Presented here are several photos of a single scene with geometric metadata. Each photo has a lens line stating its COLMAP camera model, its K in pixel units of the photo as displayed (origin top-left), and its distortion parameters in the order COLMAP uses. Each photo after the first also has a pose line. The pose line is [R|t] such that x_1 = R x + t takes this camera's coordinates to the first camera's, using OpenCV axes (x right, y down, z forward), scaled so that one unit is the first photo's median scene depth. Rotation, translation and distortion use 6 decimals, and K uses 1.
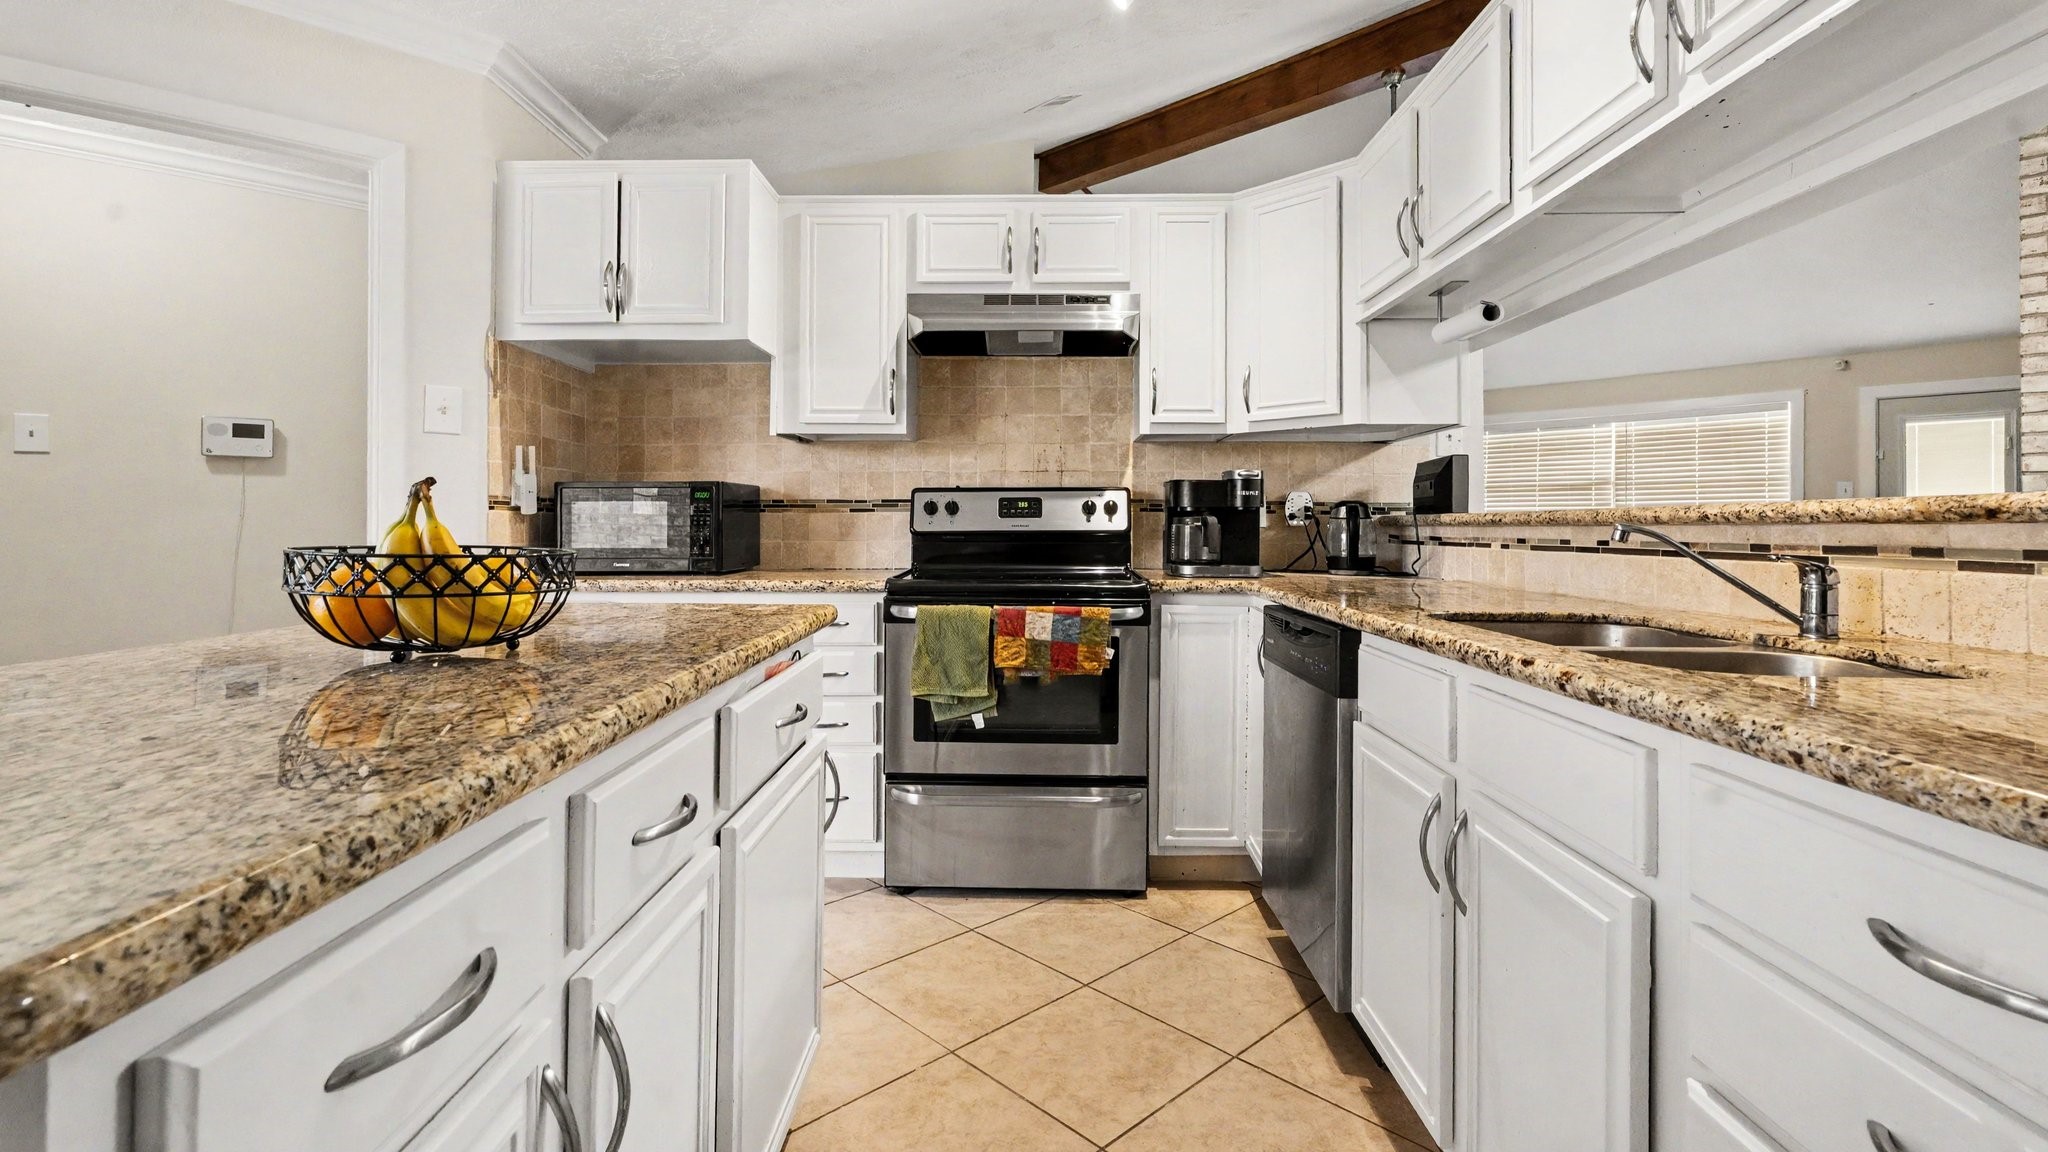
lens RADIAL K [[942.7, 0, 1021.6], [0, 942.7, 534.9], [0, 0, 1]] dist [-0.001888, -0.000043]
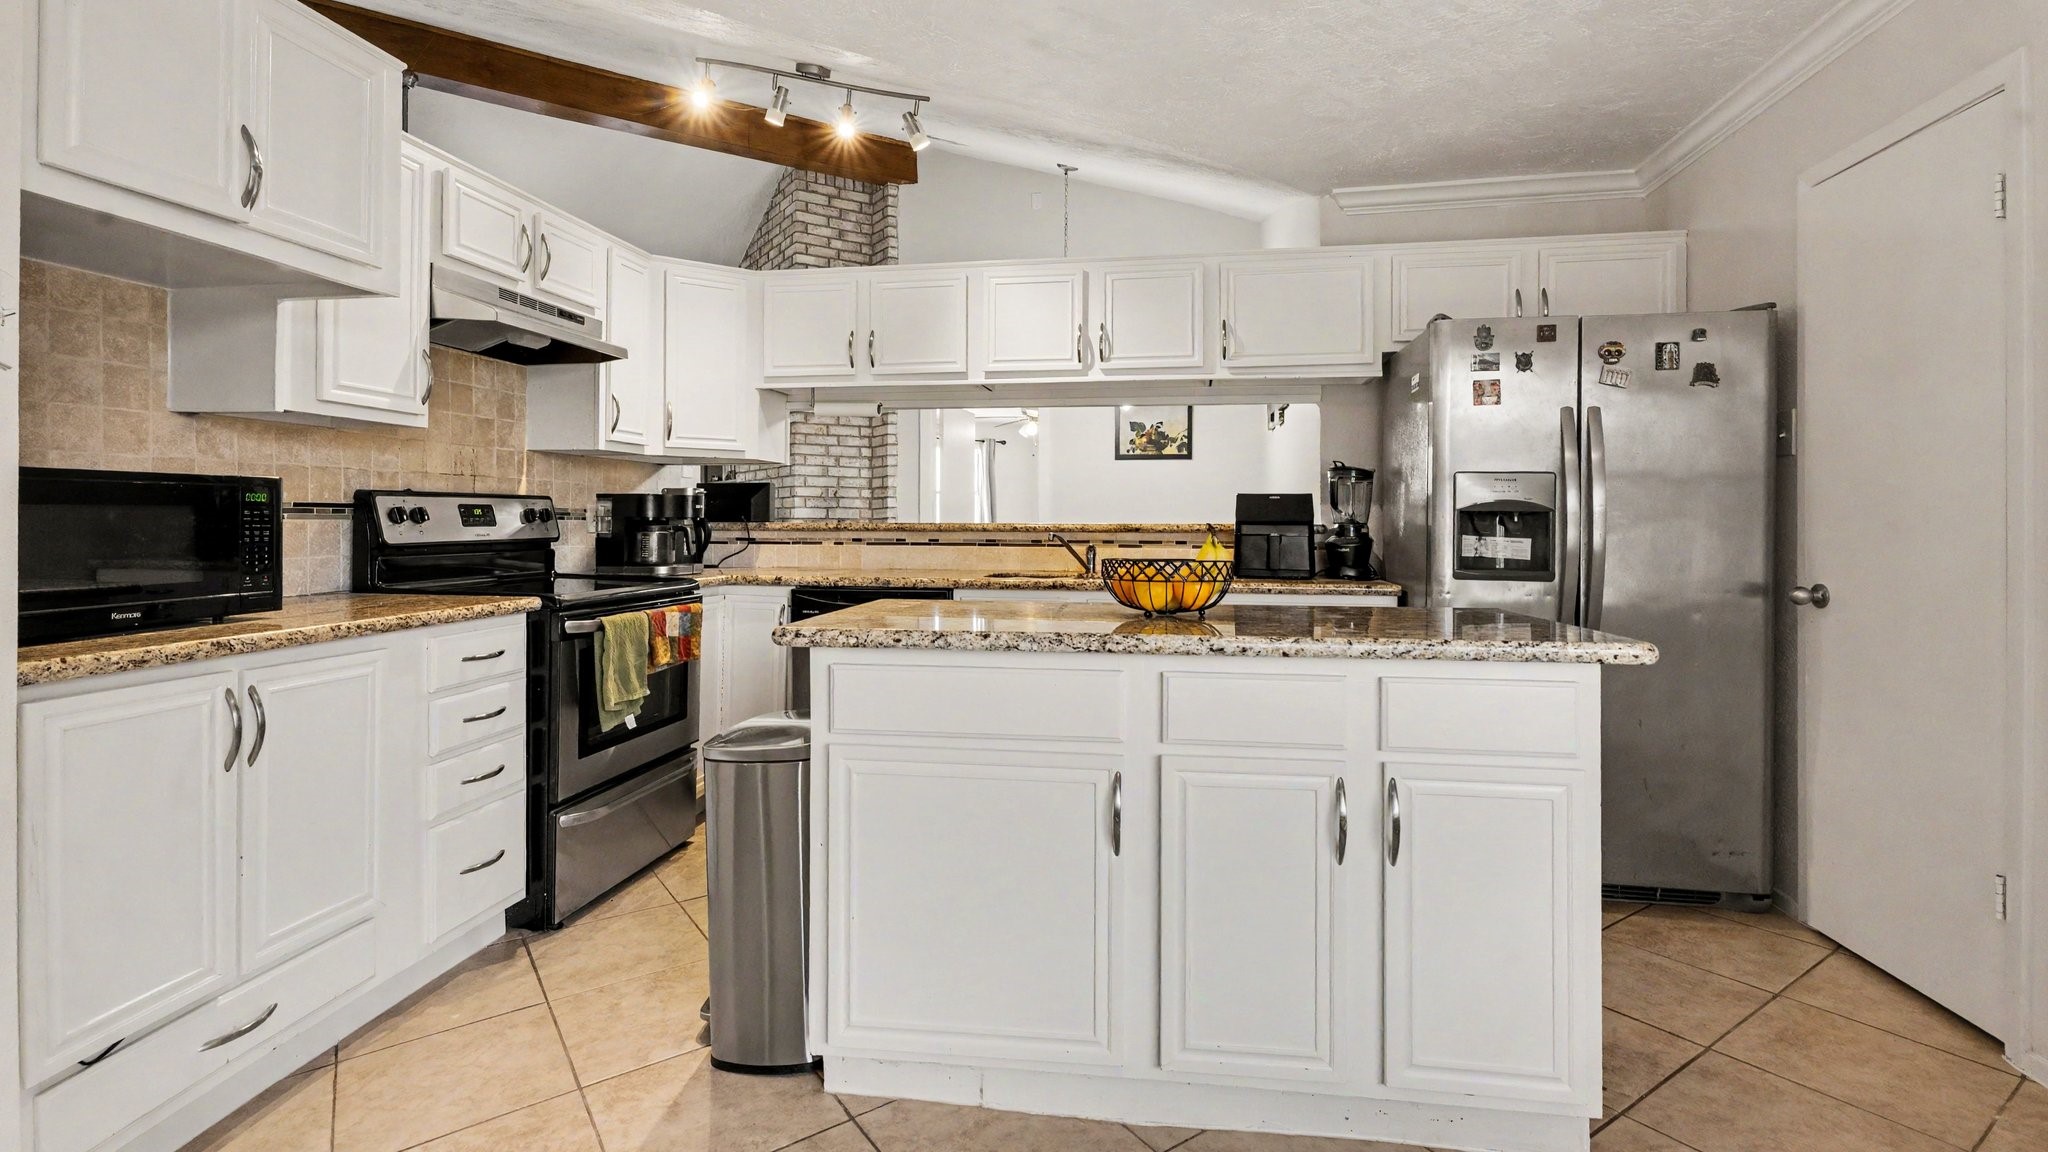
lens RADIAL K [[976.9, 0, 1024.0], [0, 976.9, 517.4], [0, 0, 1]] dist [0.000939, 0.000074]
pose [[0.131166, 0.001378, 0.991359, -0.974357], [0.007842, 0.999966, -0.002428, -0.022624], [-0.991329, 0.008093, 0.131151, 0.381845]]
